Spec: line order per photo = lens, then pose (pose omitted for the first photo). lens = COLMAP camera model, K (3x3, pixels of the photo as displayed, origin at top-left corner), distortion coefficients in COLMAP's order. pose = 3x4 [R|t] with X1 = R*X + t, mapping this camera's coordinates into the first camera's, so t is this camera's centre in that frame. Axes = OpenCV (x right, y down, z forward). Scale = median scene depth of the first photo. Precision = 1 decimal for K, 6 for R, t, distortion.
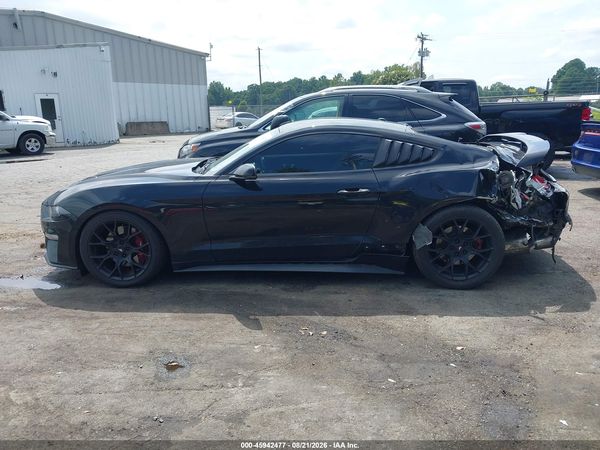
lens RADIAL K [[477.4, 0, 309.2], [0, 477.4, 225.6], [0, 0, 1]] dist [0.052800, -0.078197]
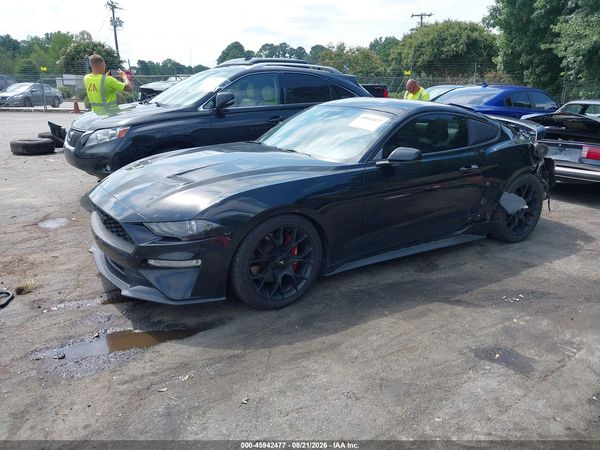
lens RADIAL K [[477.4, 0, 309.2], [0, 477.4, 225.6], [0, 0, 1]] dist [0.052800, -0.078197]
pose [[0.794420, -0.144222, 0.589997, -0.826175], [0.115985, 0.989545, 0.085719, -0.075096], [-0.596191, 0.000334, 0.802842, 0.327910]]
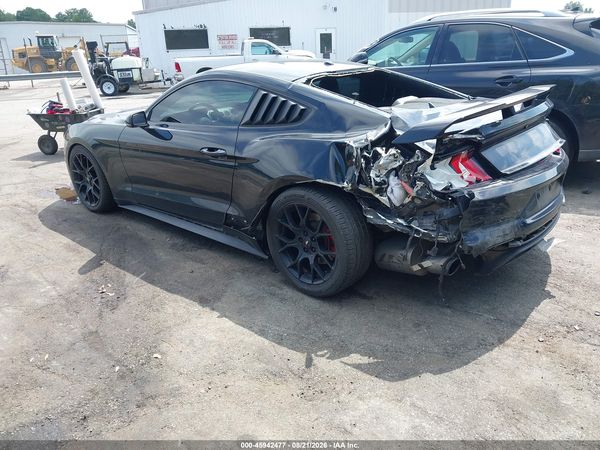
lens RADIAL K [[477.4, 0, 309.2], [0, 477.4, 225.6], [0, 0, 1]] dist [0.052800, -0.078197]
pose [[0.785204, 0.206337, -0.583849, 0.733433], [-0.126625, 0.976431, 0.174784, -0.109049], [0.606152, -0.063312, 0.792825, 0.396709]]
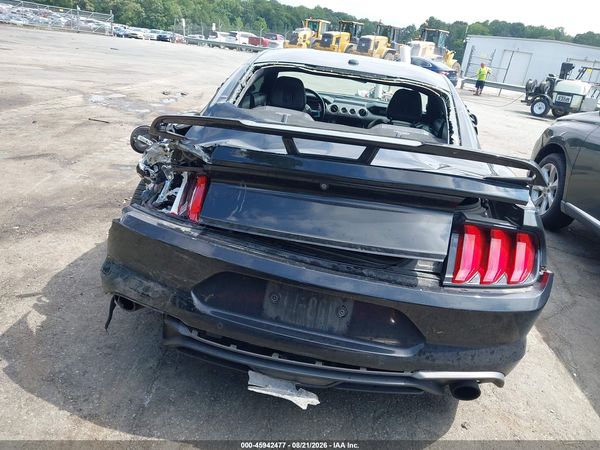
lens RADIAL K [[472.5, 0, 300.0], [0, 472.5, 225.0], [0, 0, 1]] dist [0.001744, 0.003363]
pose [[-0.097065, 0.370378, -0.923796, 0.925451], [-0.366193, 0.849780, 0.379180, -0.285138], [0.925463, 0.375092, 0.053146, 1.134436]]
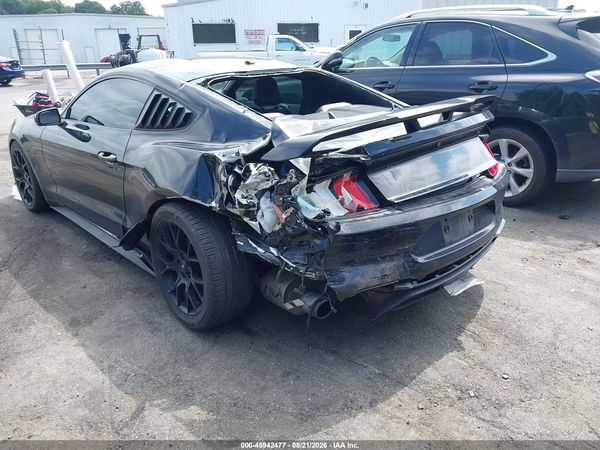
lens RADIAL K [[477.4, 0, 309.2], [0, 477.4, 225.6], [0, 0, 1]] dist [0.052800, -0.078197]
pose [[0.723143, 0.250222, -0.643780, 0.832367], [-0.163221, 0.967581, 0.192734, -0.160151], [0.671136, -0.034296, 0.740541, 0.612978]]
